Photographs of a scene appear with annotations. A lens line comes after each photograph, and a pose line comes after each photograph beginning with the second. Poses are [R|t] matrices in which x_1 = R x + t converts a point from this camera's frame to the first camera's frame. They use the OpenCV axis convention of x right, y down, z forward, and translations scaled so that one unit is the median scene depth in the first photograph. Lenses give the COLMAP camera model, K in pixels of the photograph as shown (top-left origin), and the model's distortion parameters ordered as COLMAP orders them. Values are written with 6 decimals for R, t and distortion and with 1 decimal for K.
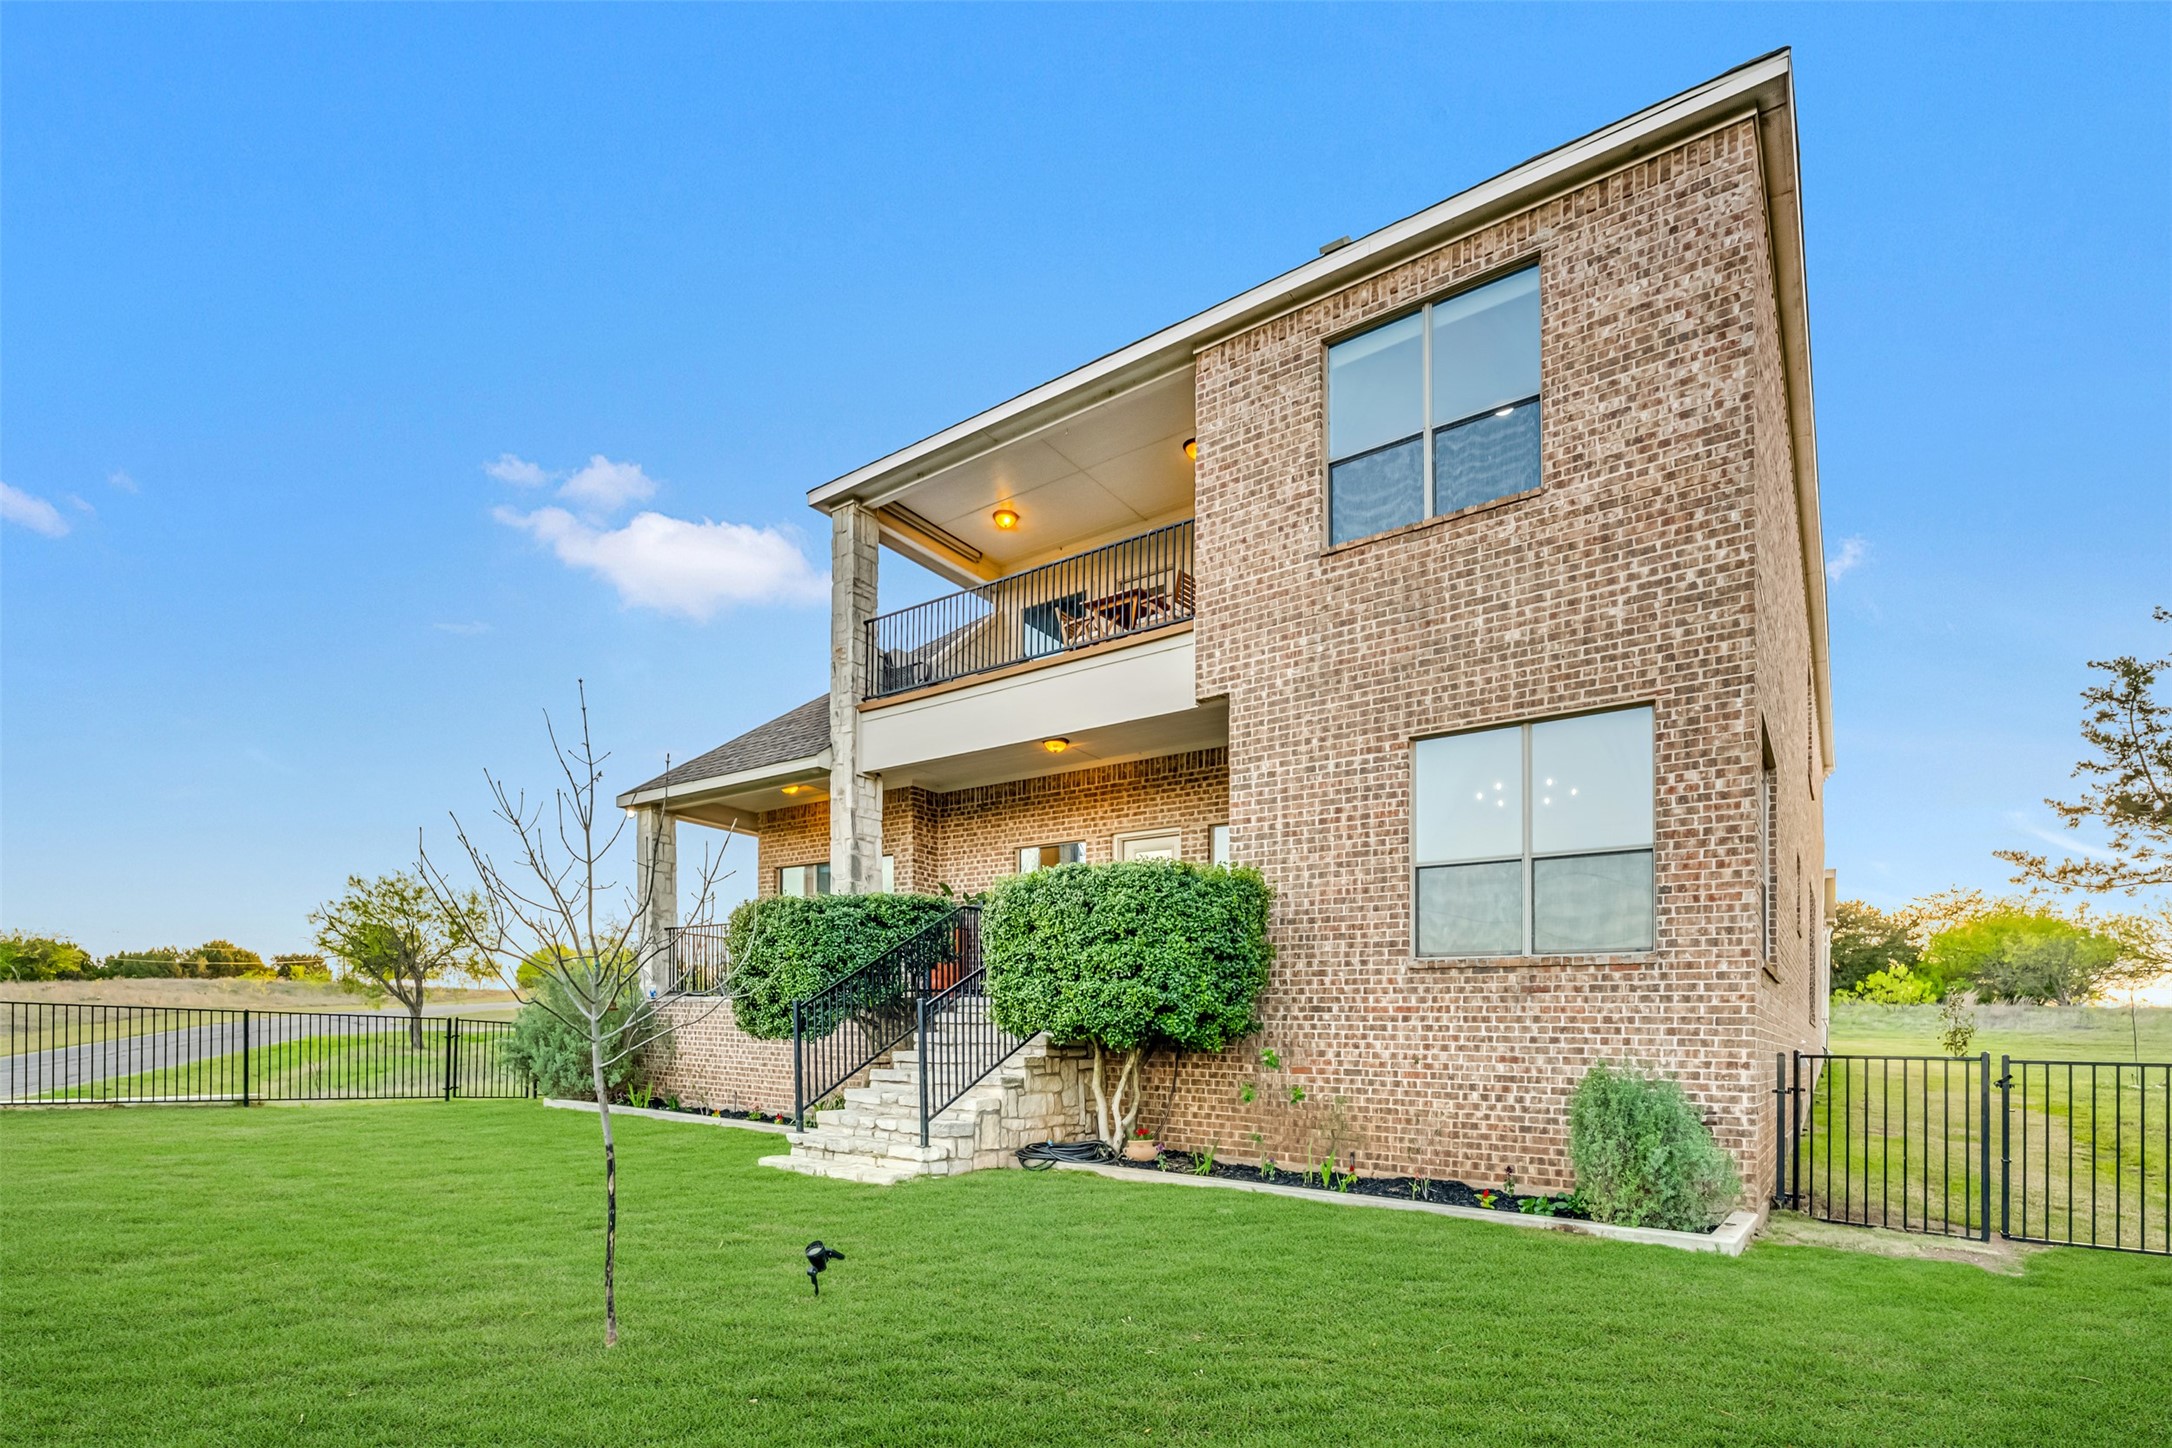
lens RADIAL K [[990.3, 0, 1086.0], [0, 990.3, 724.0], [0, 0, 1]] dist [-0.014688, -0.000117]
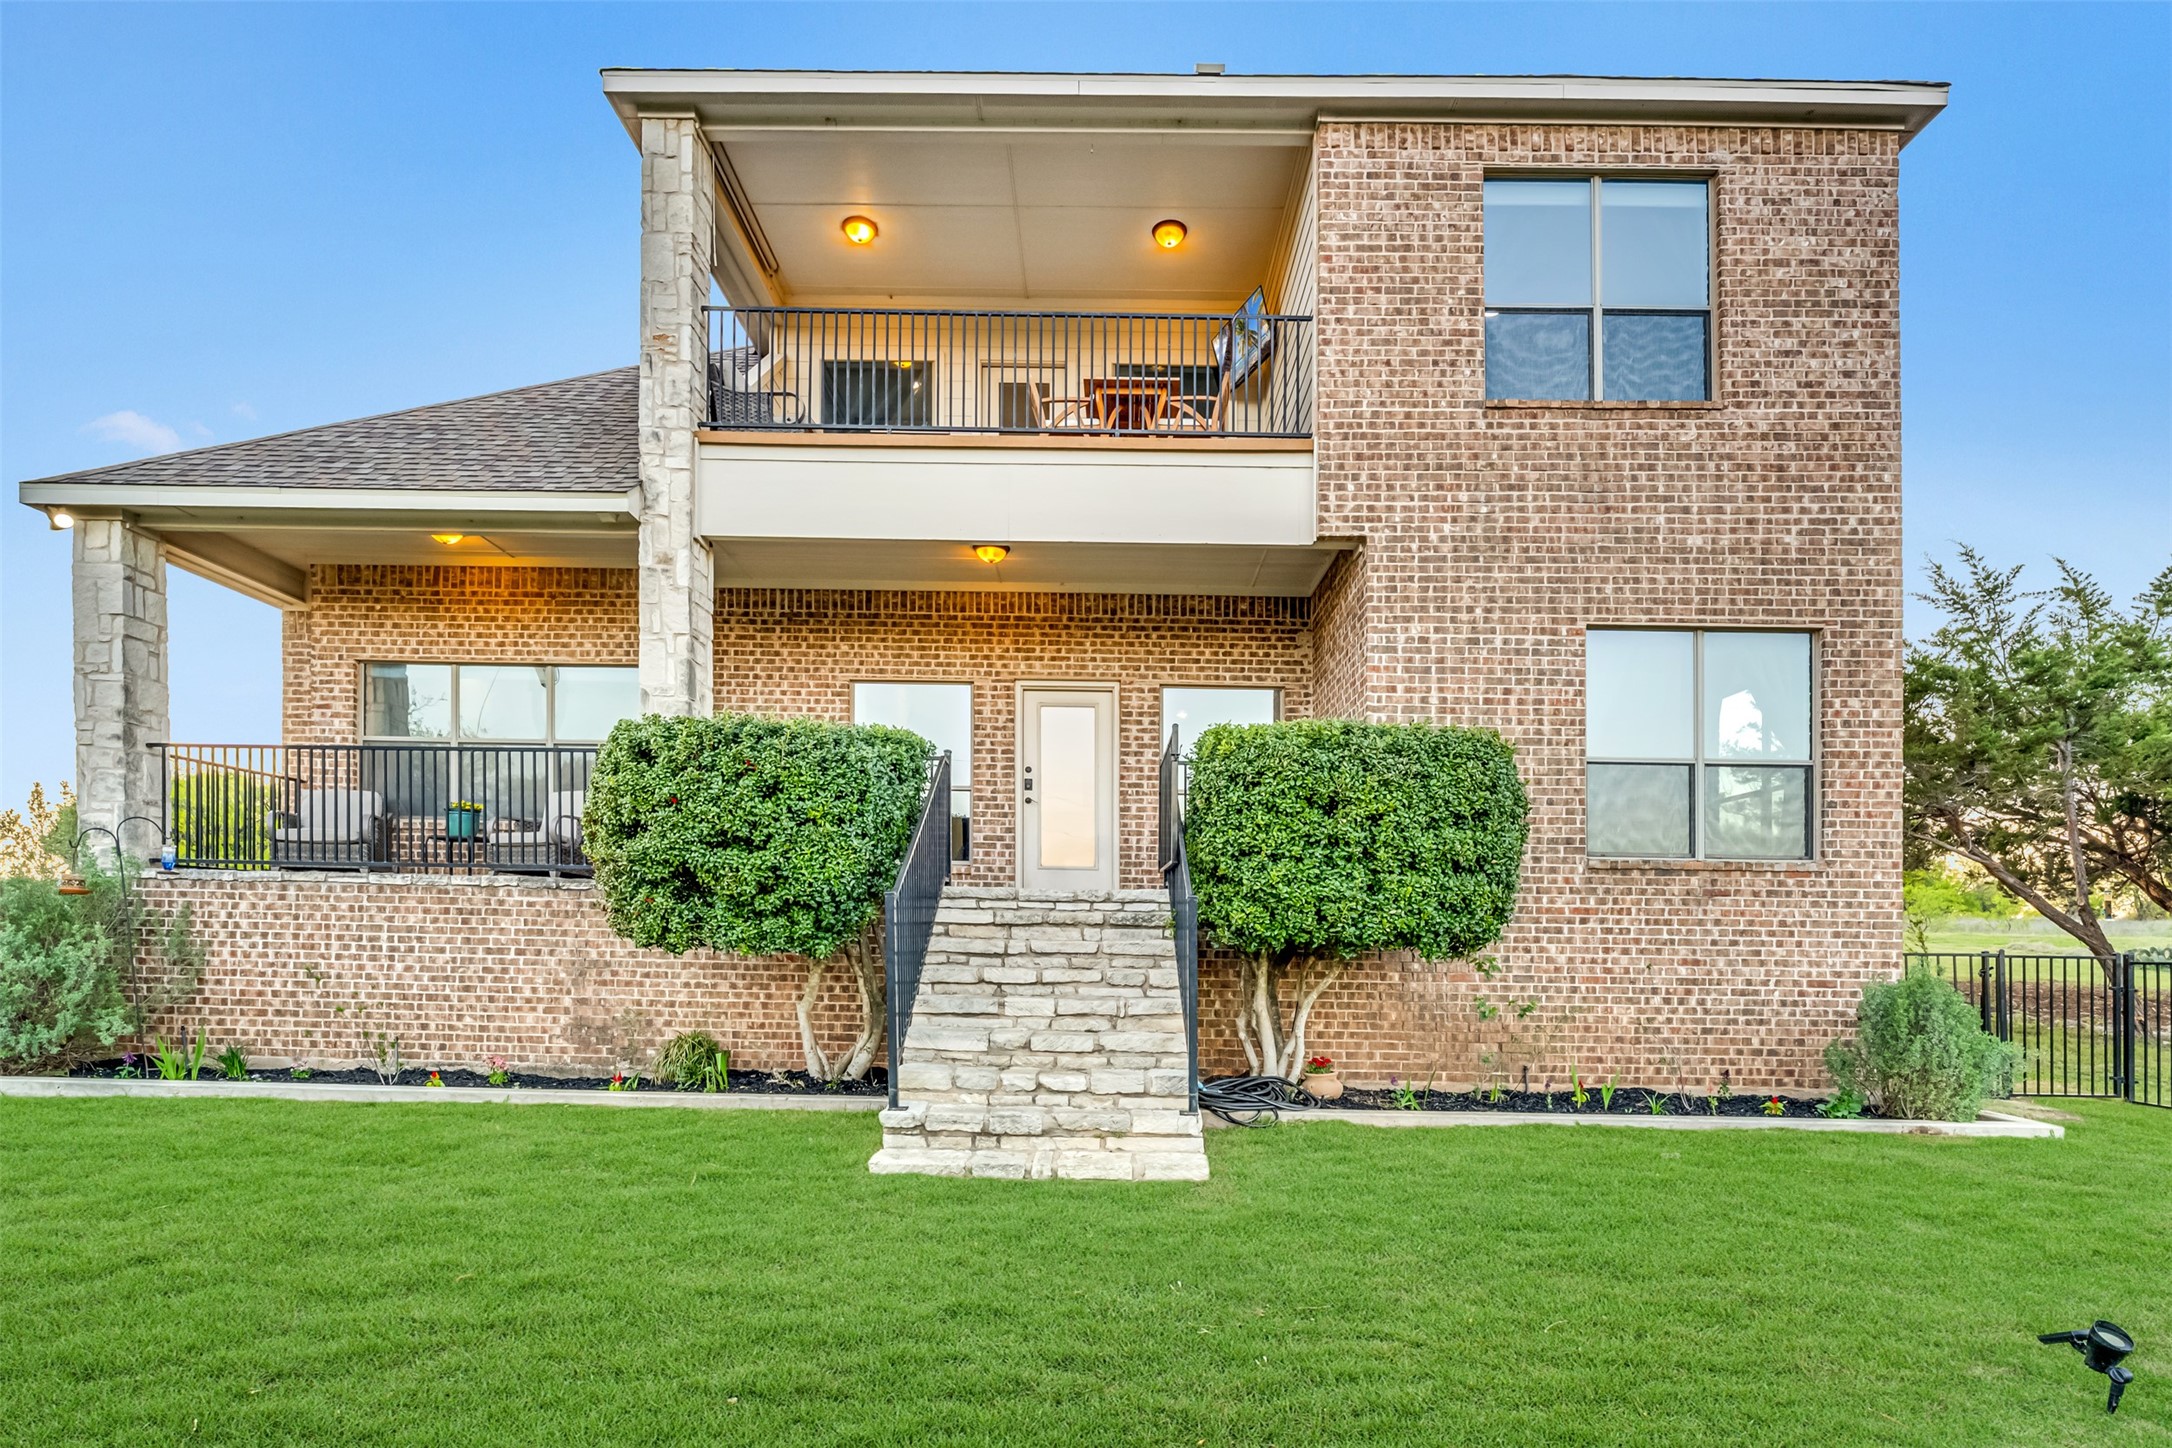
lens RADIAL K [[1041.9, 0, 1085.0], [0, 1041.9, 655.3], [0, 0, 1]] dist [-0.012795, 0.000375]
pose [[0.808758, 0.141214, 0.570937, -0.642784], [-0.175397, 0.984485, 0.004959, 0.125906], [-0.561379, -0.104152, 0.820979, 0.473459]]
